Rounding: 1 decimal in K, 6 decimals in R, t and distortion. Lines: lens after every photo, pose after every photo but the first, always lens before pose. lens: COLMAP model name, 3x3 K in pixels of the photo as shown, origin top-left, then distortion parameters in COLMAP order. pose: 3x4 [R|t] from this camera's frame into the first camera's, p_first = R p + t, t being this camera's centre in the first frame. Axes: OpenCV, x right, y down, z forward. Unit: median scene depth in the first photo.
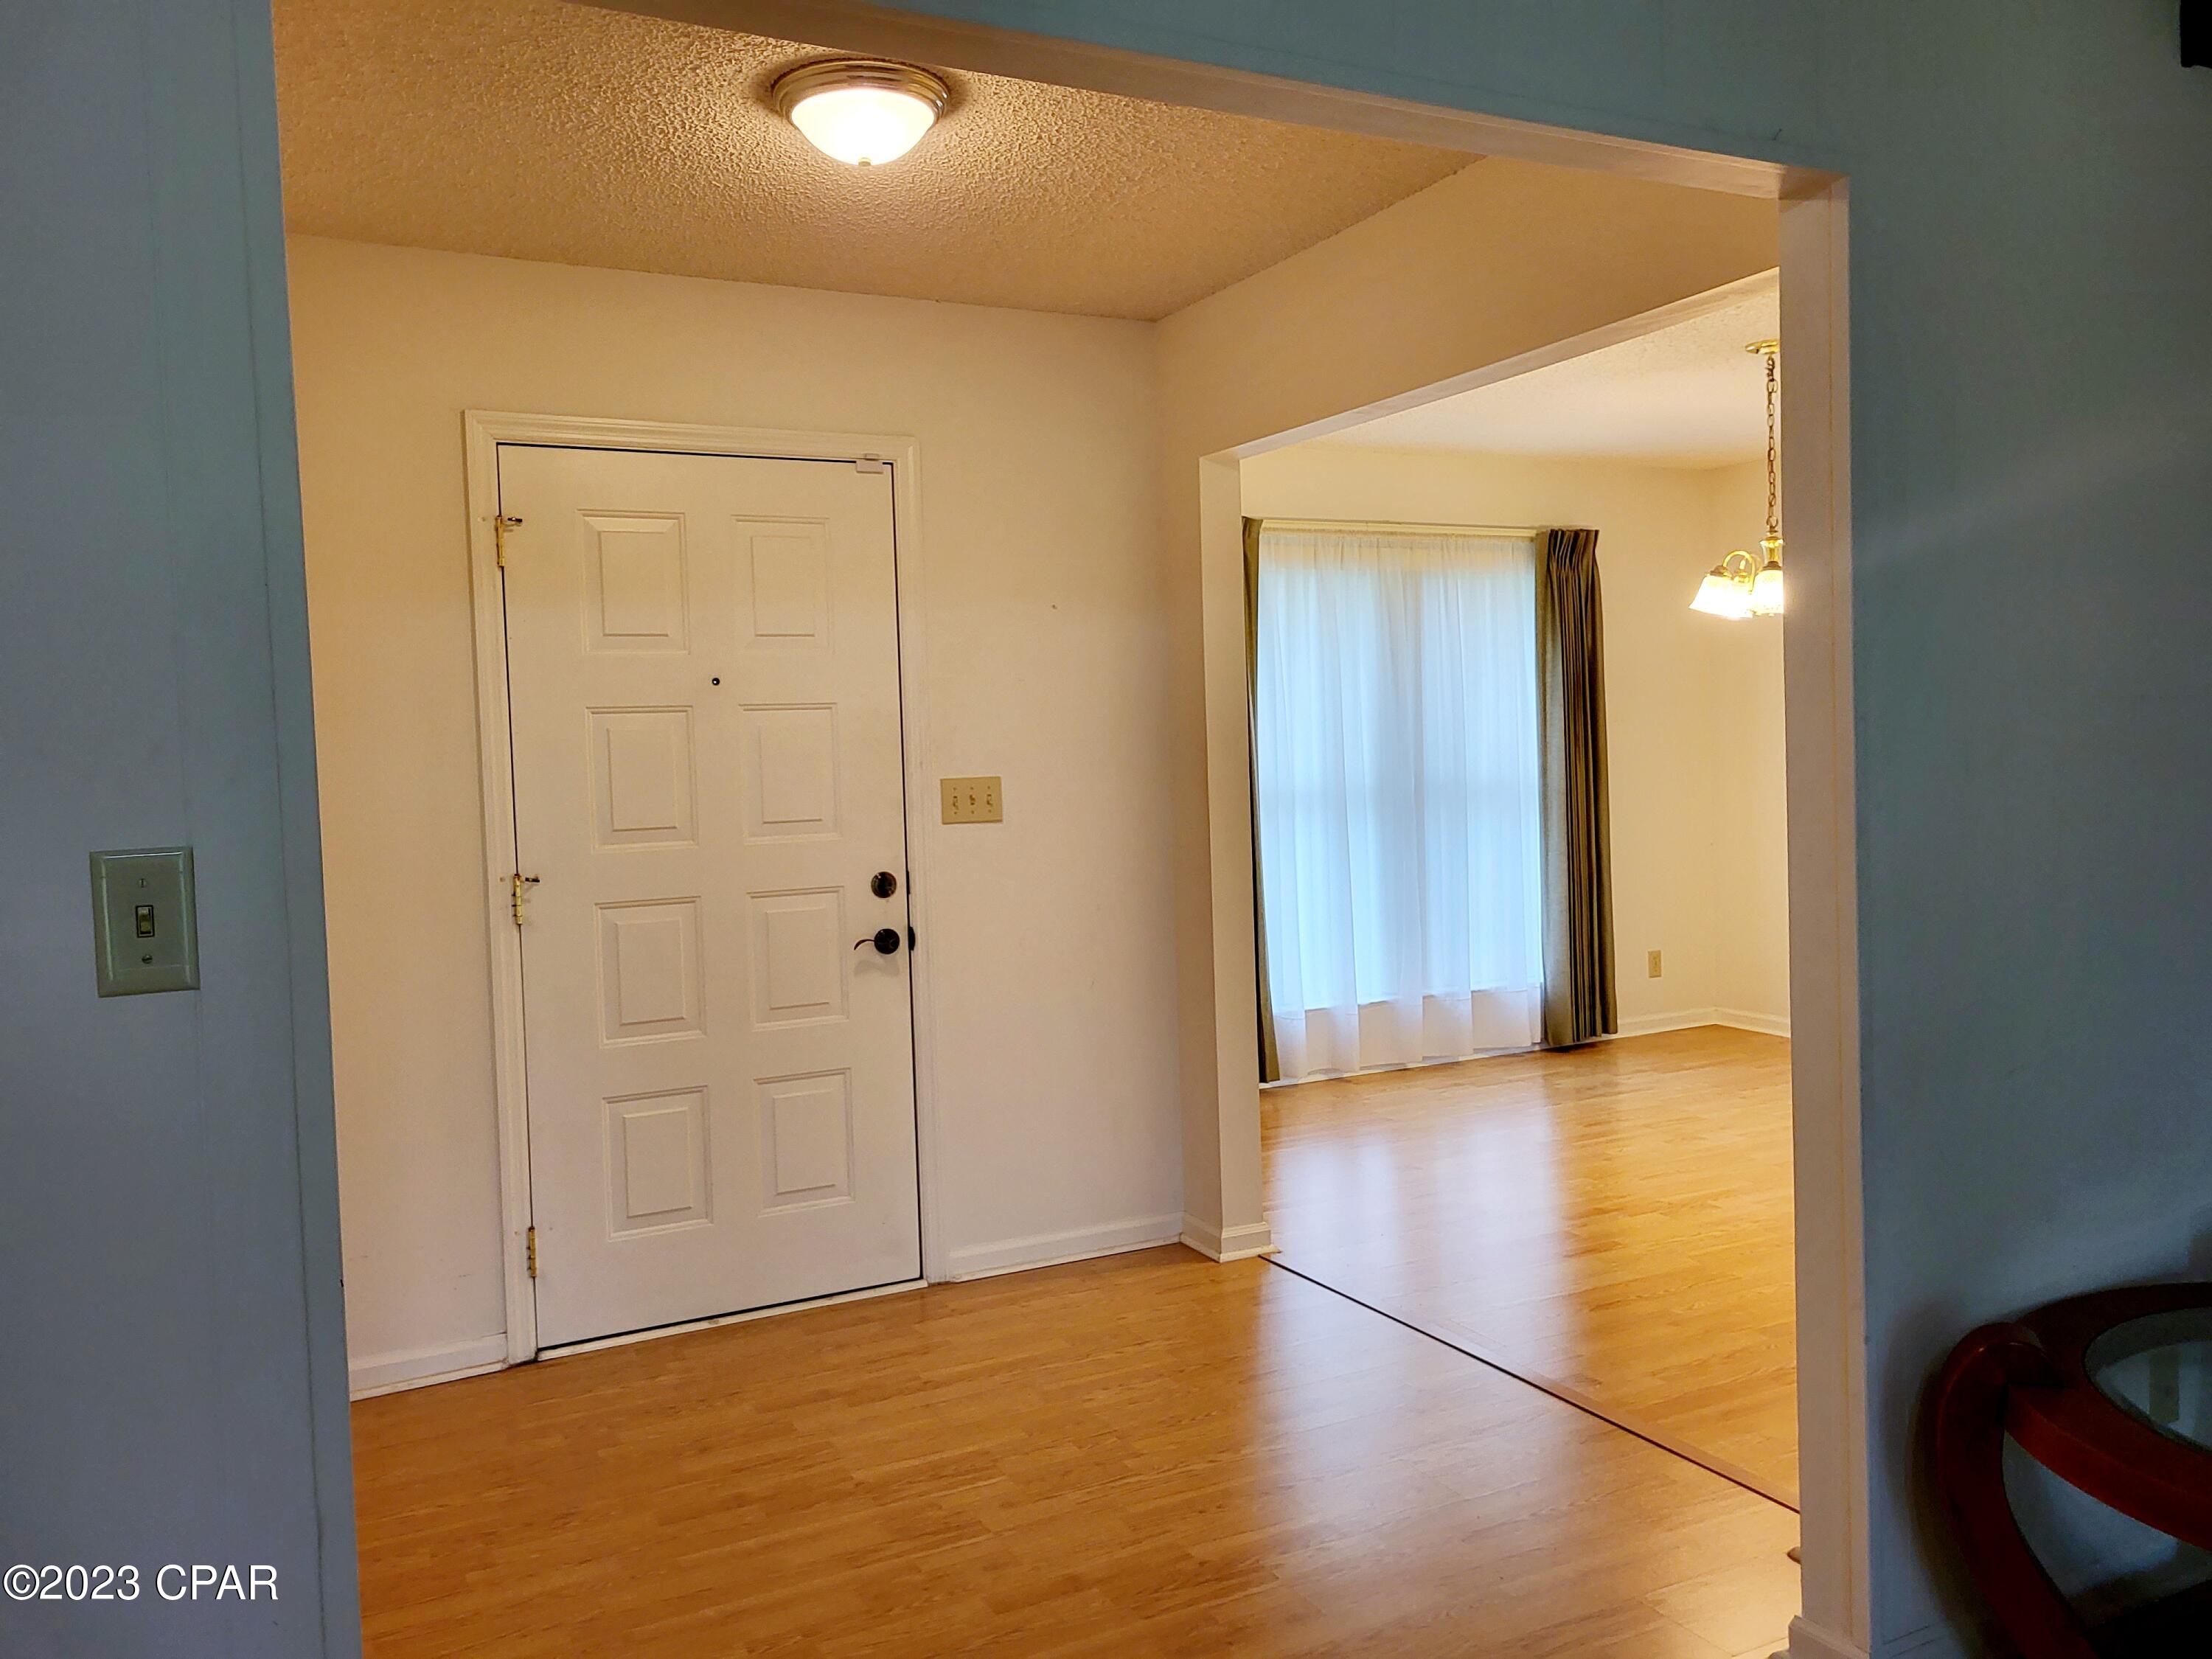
lens RADIAL K [[1661.0, 0, 1098.6], [0, 1661.0, 806.5], [0, 0, 1]] dist [0.042078, -0.006971]
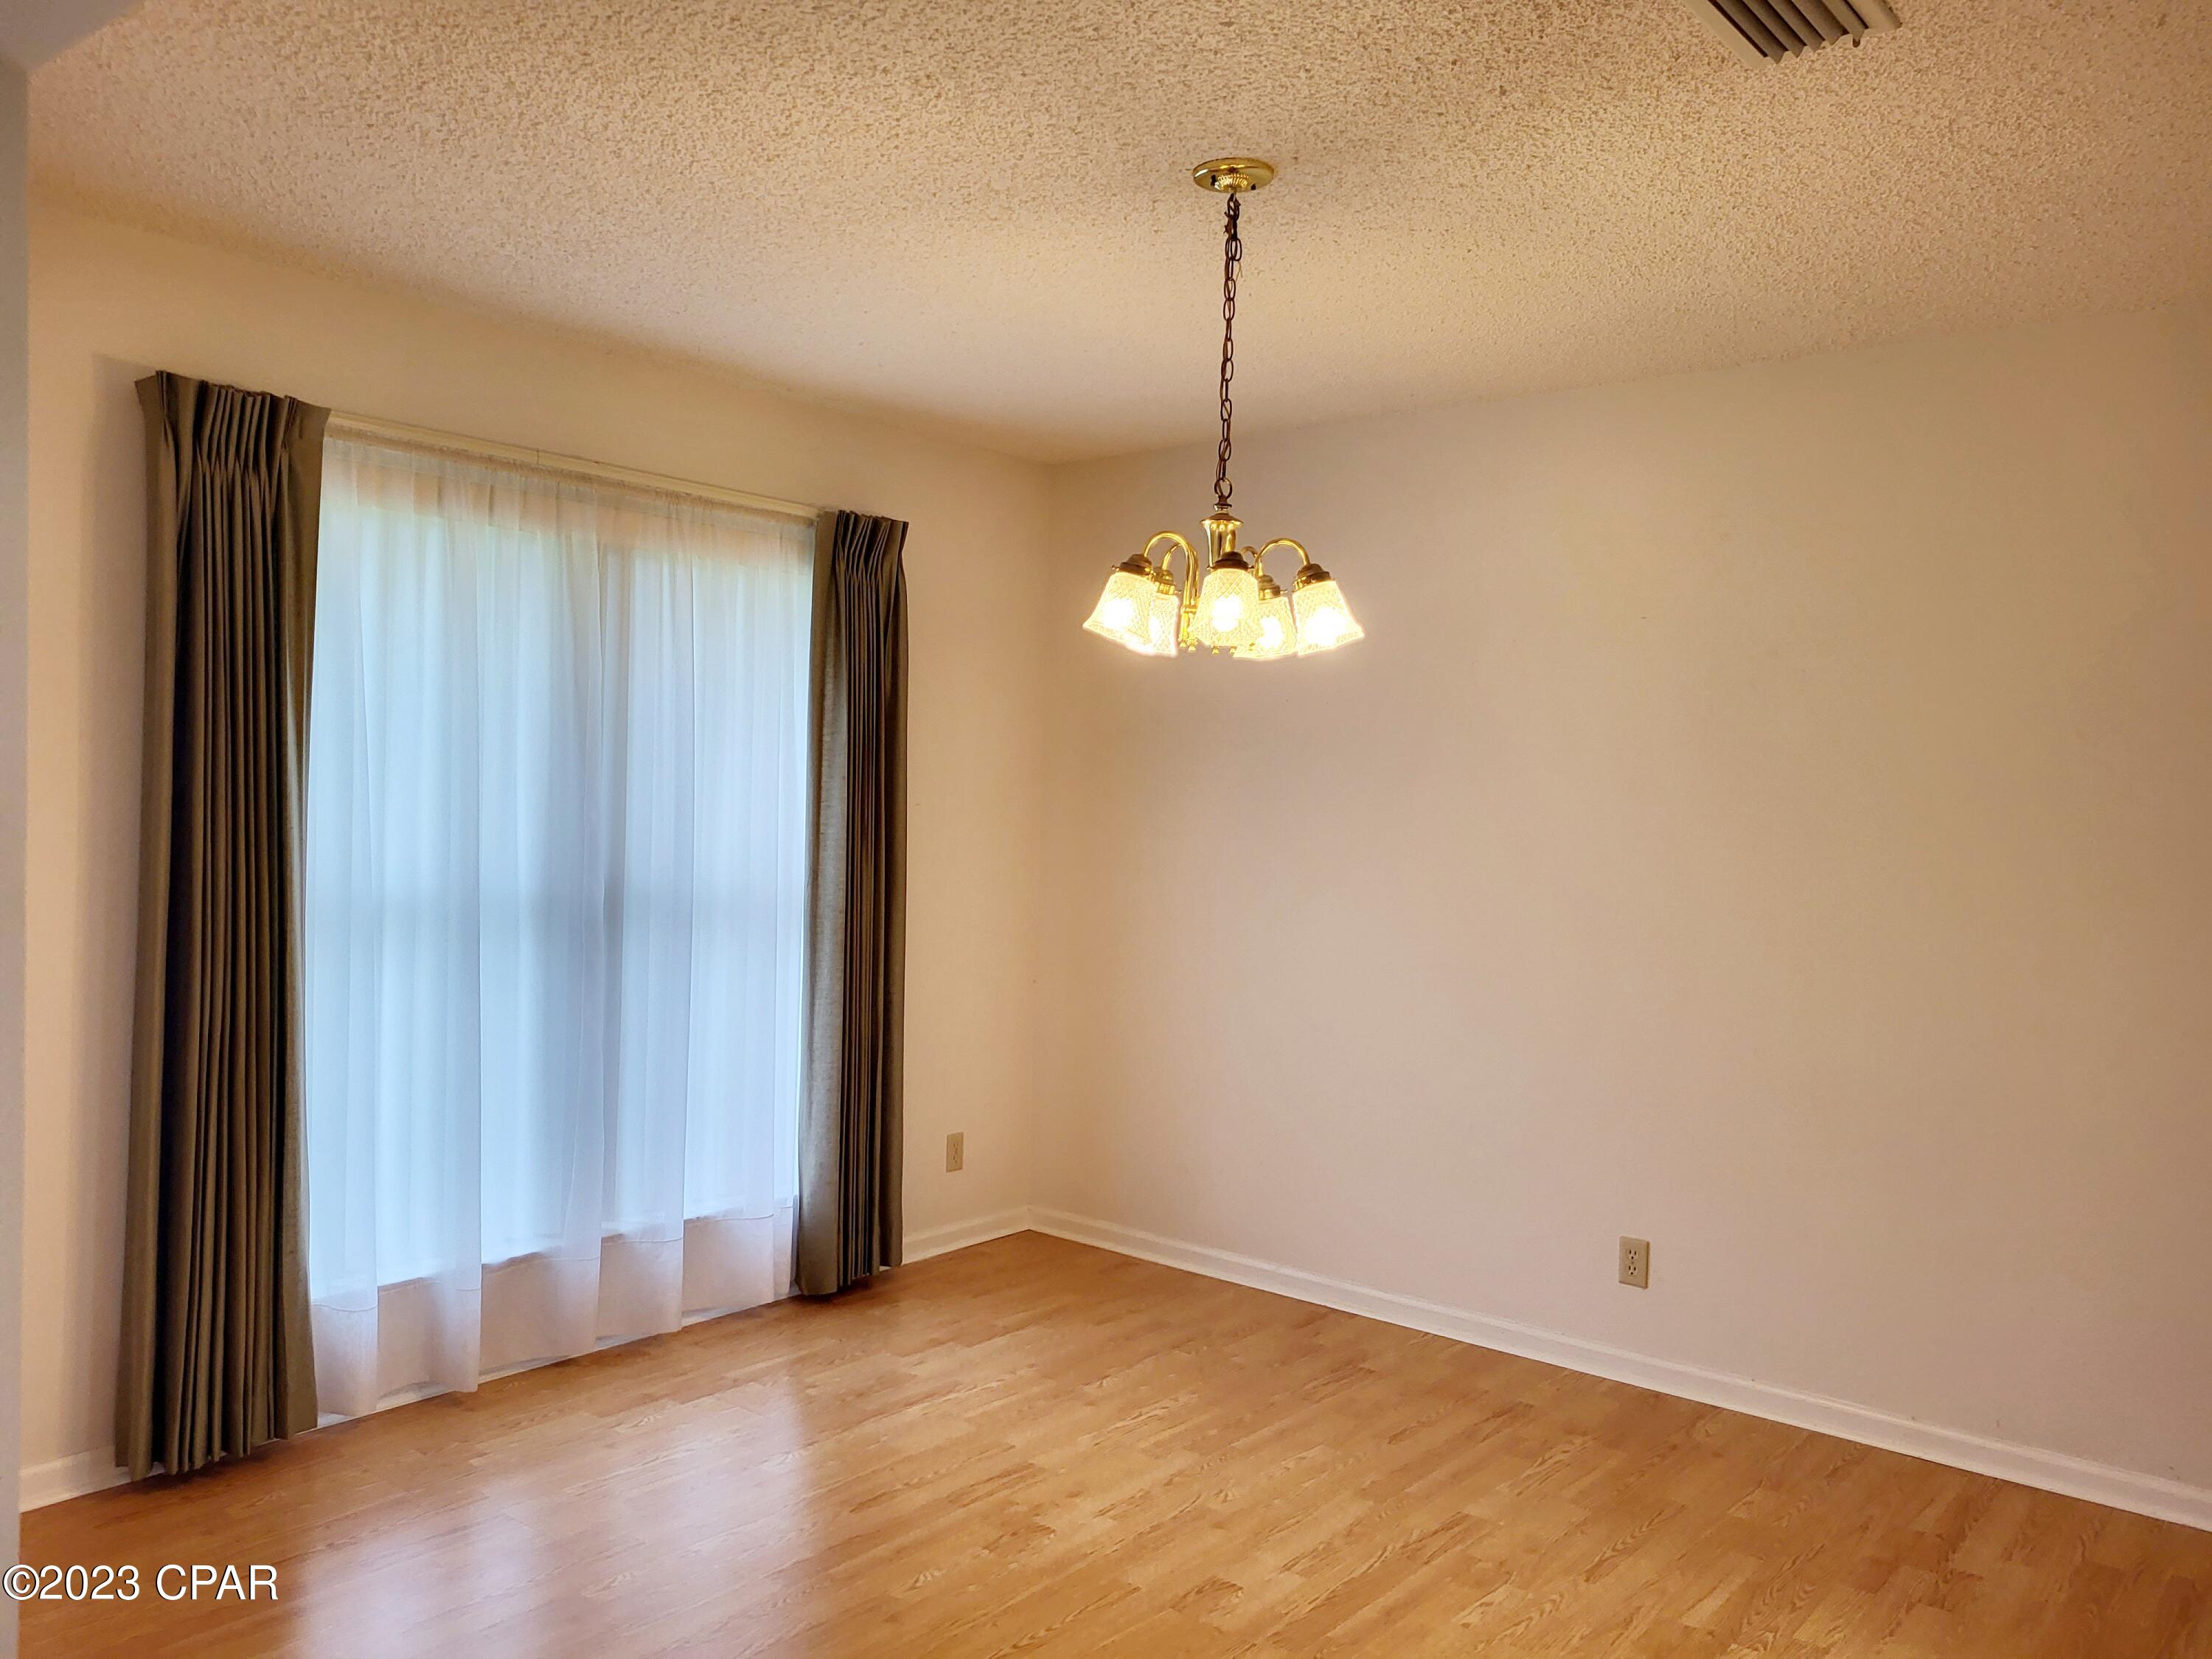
lens RADIAL K [[1661.0, 0, 1098.6], [0, 1661.0, 806.5], [0, 0, 1]] dist [0.042078, -0.006971]
pose [[0.907840, 0.050470, 0.416268, 0.096047], [-0.037762, 0.998537, -0.038710, -0.027712], [-0.417613, 0.019423, 0.908417, 0.361364]]
